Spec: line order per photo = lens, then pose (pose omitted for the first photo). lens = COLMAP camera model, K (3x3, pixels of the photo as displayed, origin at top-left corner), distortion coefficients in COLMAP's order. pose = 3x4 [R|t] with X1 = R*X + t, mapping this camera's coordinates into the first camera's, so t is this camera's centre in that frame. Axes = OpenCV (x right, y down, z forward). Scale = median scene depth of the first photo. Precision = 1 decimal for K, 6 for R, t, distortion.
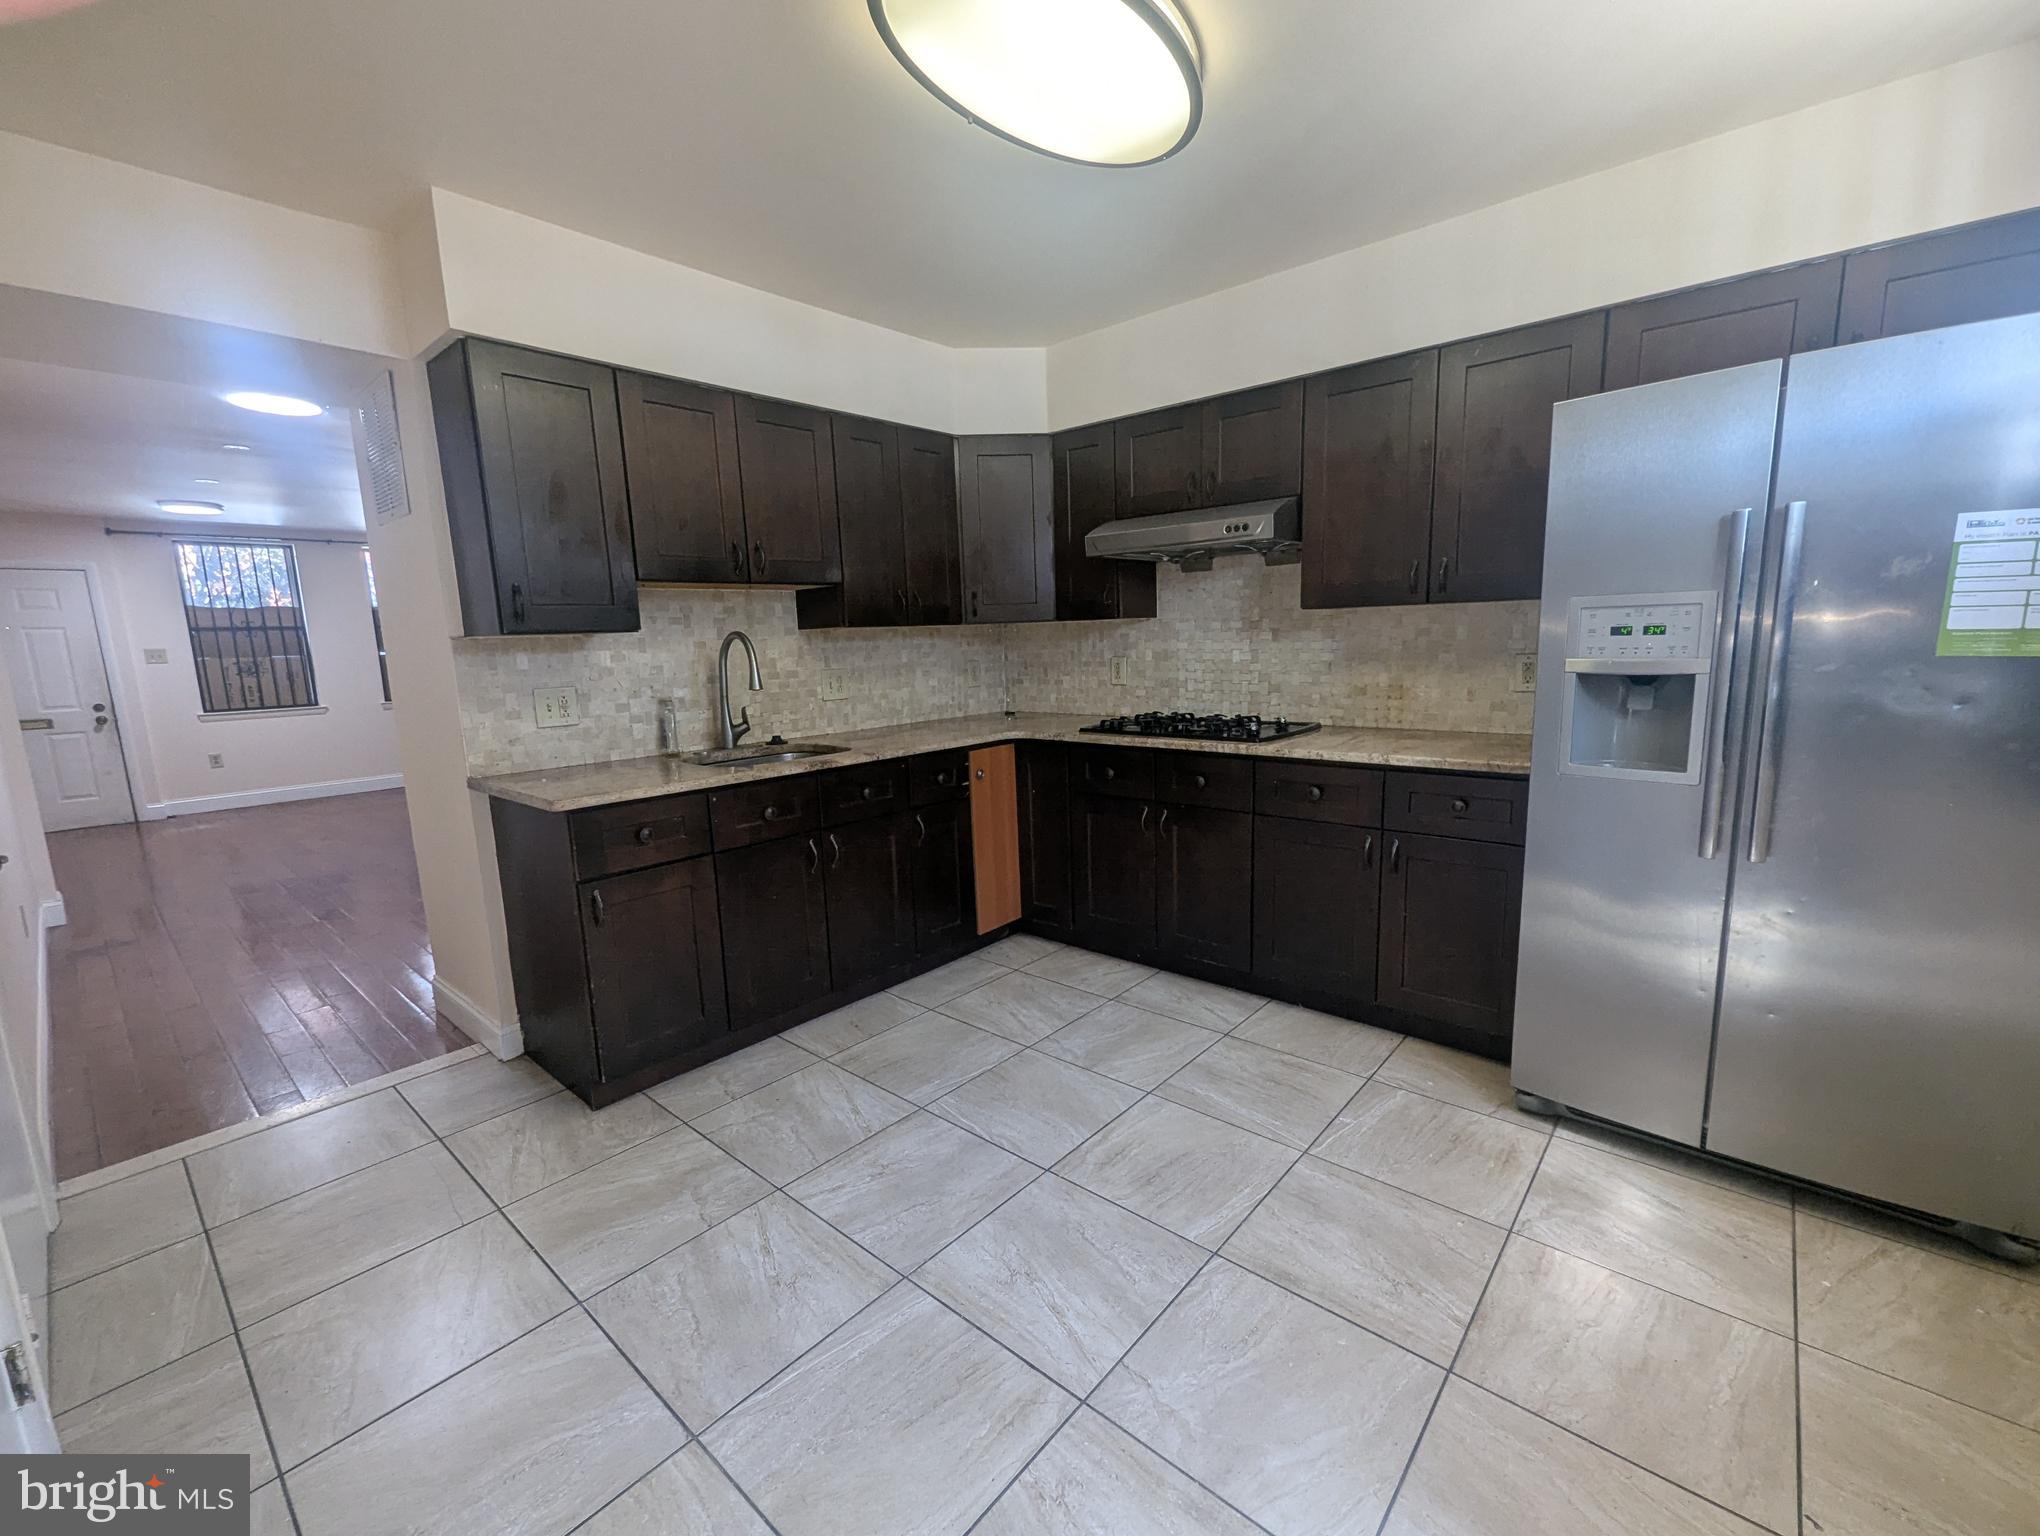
lens RADIAL K [[849.2, 0, 1024.4], [0, 849.2, 773.4], [0, 0, 1]] dist [0.007338, -0.001418]
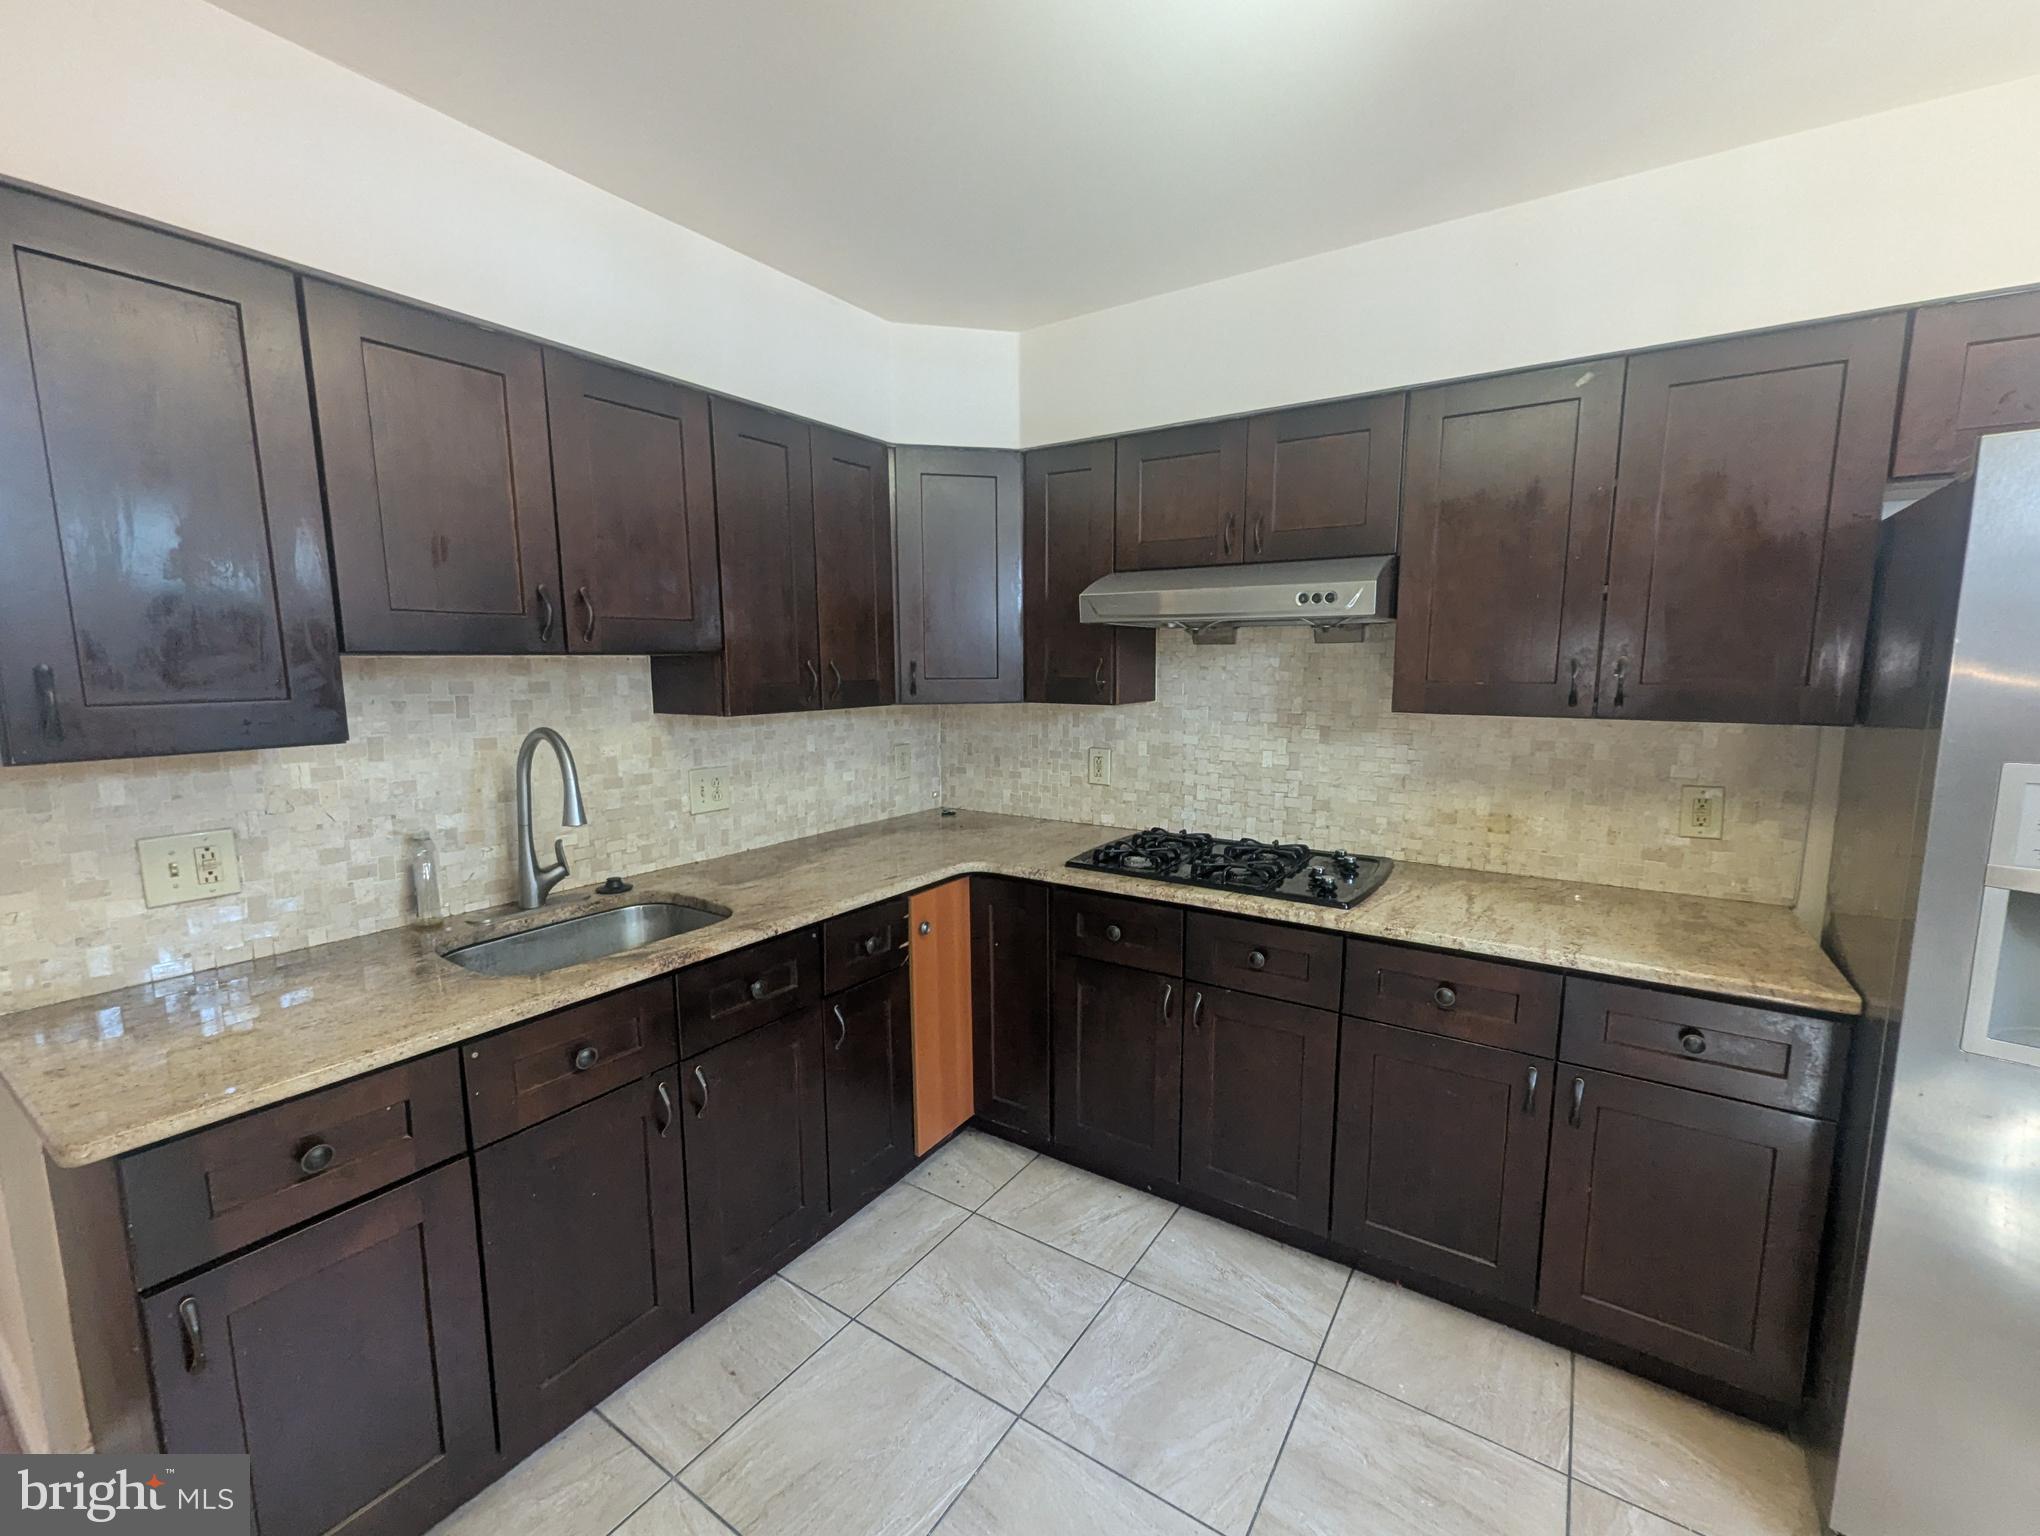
lens RADIAL K [[849.2, 0, 1025.2], [0, 849.2, 774.9], [0, 0, 1]] dist [0.007338, -0.001418]
pose [[0.990949, 0.011569, 0.133742, -0.069707], [-0.007622, 0.999521, -0.029989, -0.111897], [-0.134025, 0.028698, 0.990562, 0.322358]]
